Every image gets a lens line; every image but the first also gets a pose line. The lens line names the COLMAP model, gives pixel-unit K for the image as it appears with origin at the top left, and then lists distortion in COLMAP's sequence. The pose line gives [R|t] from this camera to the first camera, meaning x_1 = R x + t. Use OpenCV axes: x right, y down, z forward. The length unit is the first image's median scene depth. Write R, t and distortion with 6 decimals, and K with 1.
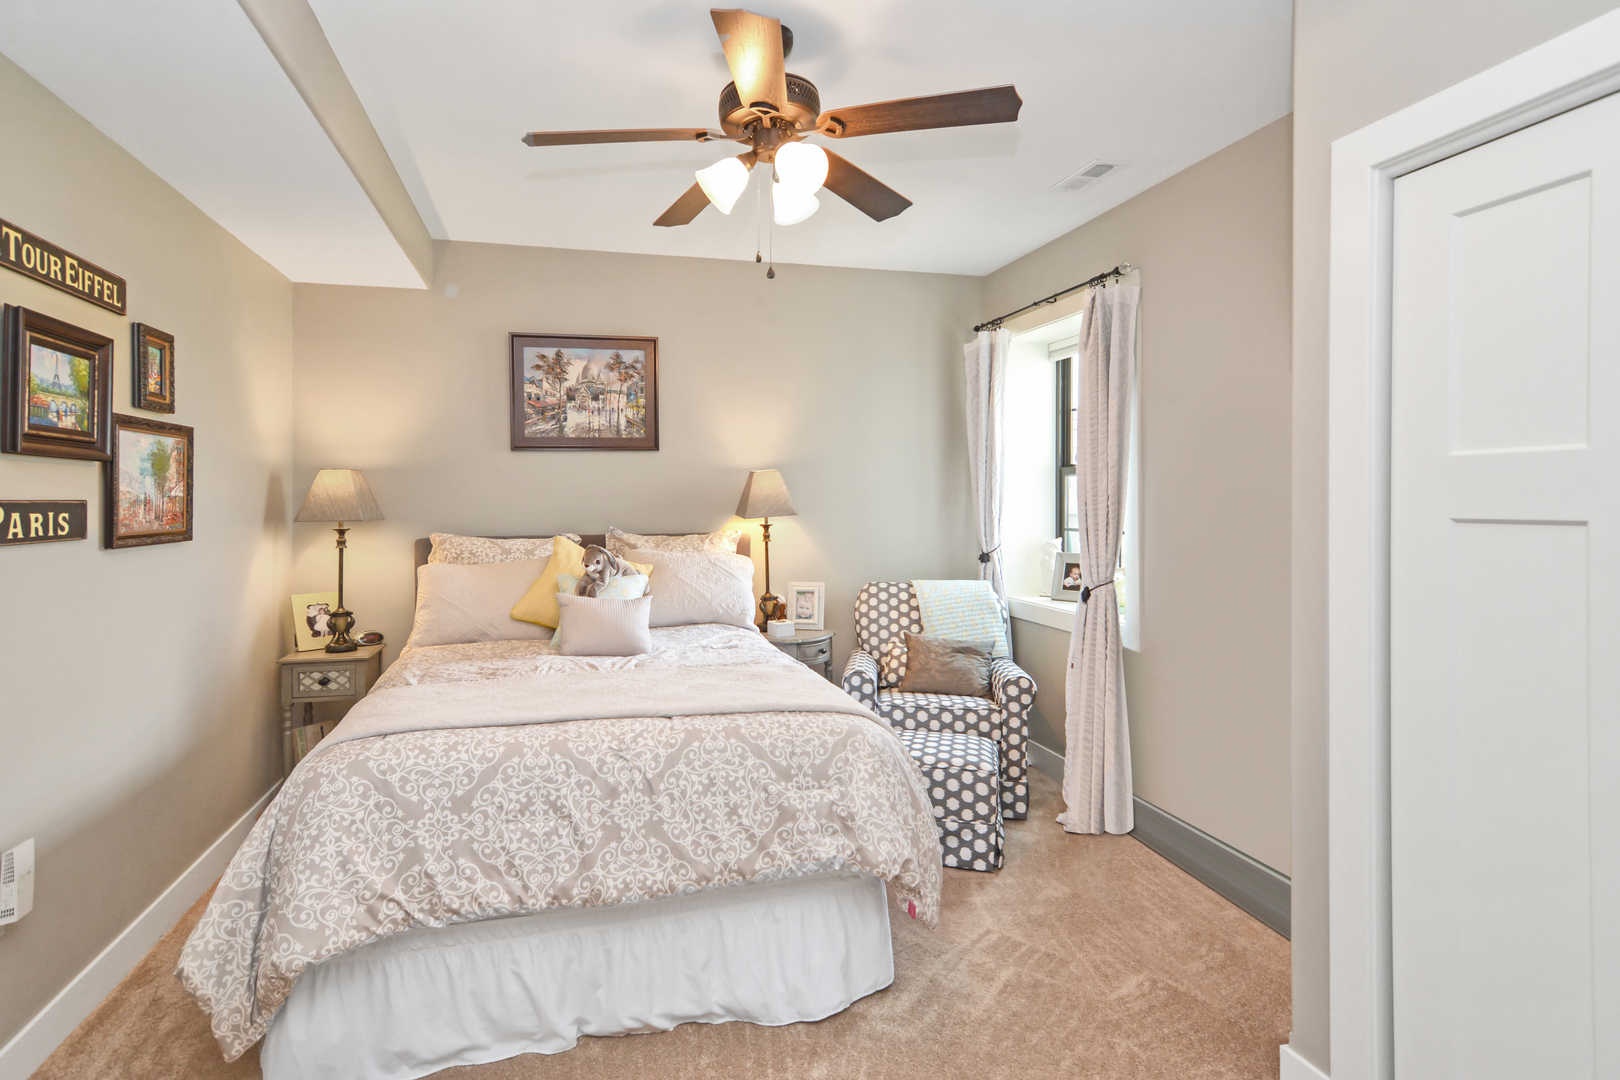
lens RADIAL K [[828.2, 0, 799.1], [0, 828.2, 530.0], [0, 0, 1]] dist [0.020930, -0.020338]
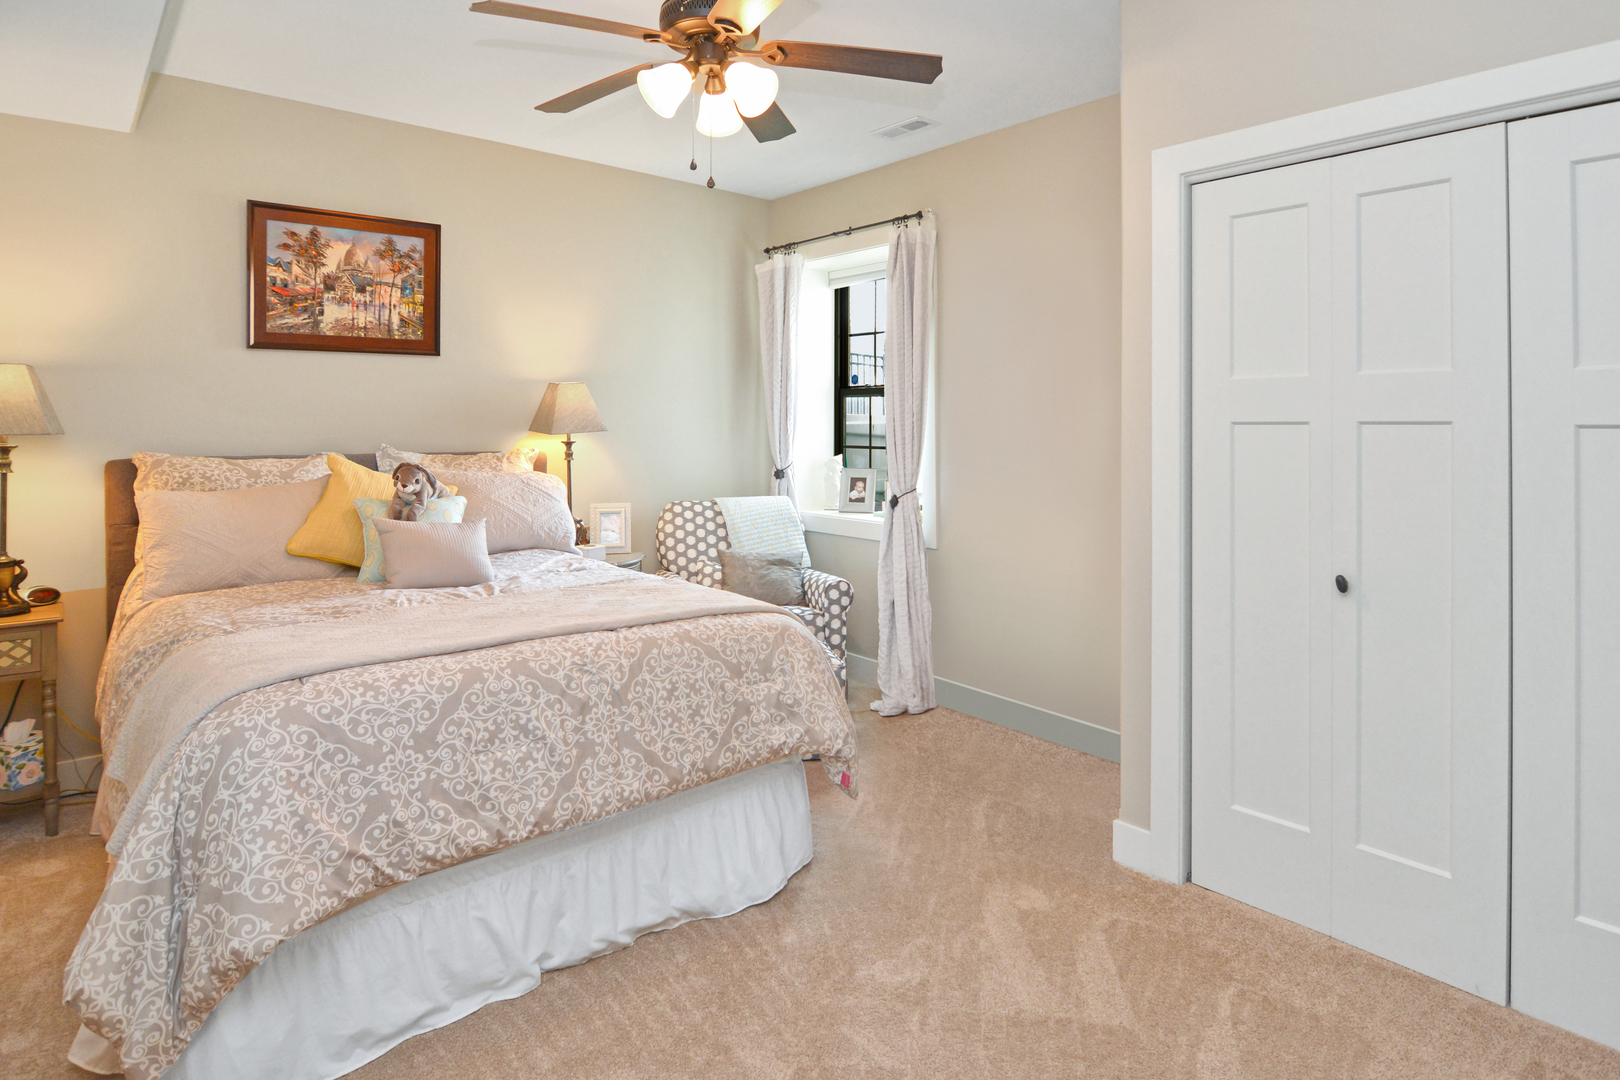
lens RADIAL K [[942.8, 0, 811.6], [0, 942.8, 474.7], [0, 0, 1]] dist [-0.006152, -0.034903]
pose [[0.875988, -0.015783, 0.482074, -0.495026], [0.013983, 0.999875, 0.007328, 0.042360], [-0.482130, 0.000321, 0.876100, -0.071706]]
